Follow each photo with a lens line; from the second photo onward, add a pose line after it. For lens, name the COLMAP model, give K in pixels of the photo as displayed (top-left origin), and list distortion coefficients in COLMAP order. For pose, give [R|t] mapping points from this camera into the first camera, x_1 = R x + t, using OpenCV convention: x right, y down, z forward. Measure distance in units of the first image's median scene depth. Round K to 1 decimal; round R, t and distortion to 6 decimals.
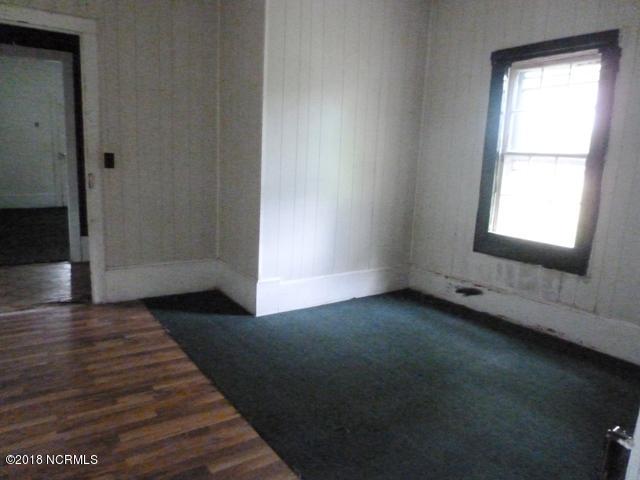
lens RADIAL K [[455.0, 0, 320.0], [0, 455.0, 240.0], [0, 0, 1]] dist [-0.067360, 0.026516]
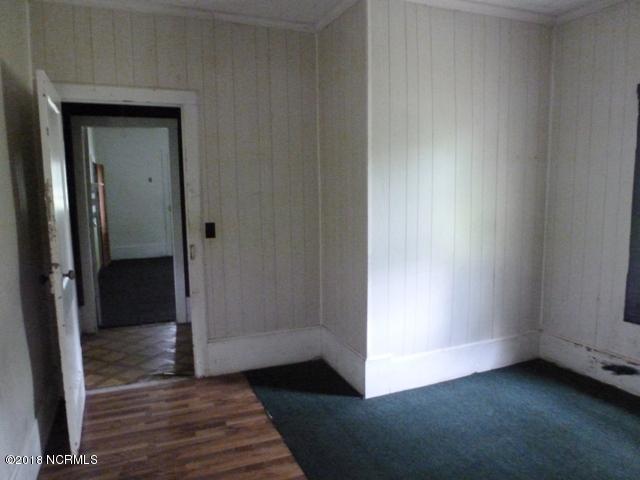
lens RADIAL K [[455.0, 0, 320.0], [0, 455.0, 240.0], [0, 0, 1]] dist [-0.067360, 0.026516]
pose [[0.976656, -0.031141, -0.212539, -0.028633], [0.016930, 0.997517, -0.068360, -0.082065], [0.214140, 0.063165, 0.974759, 0.090379]]
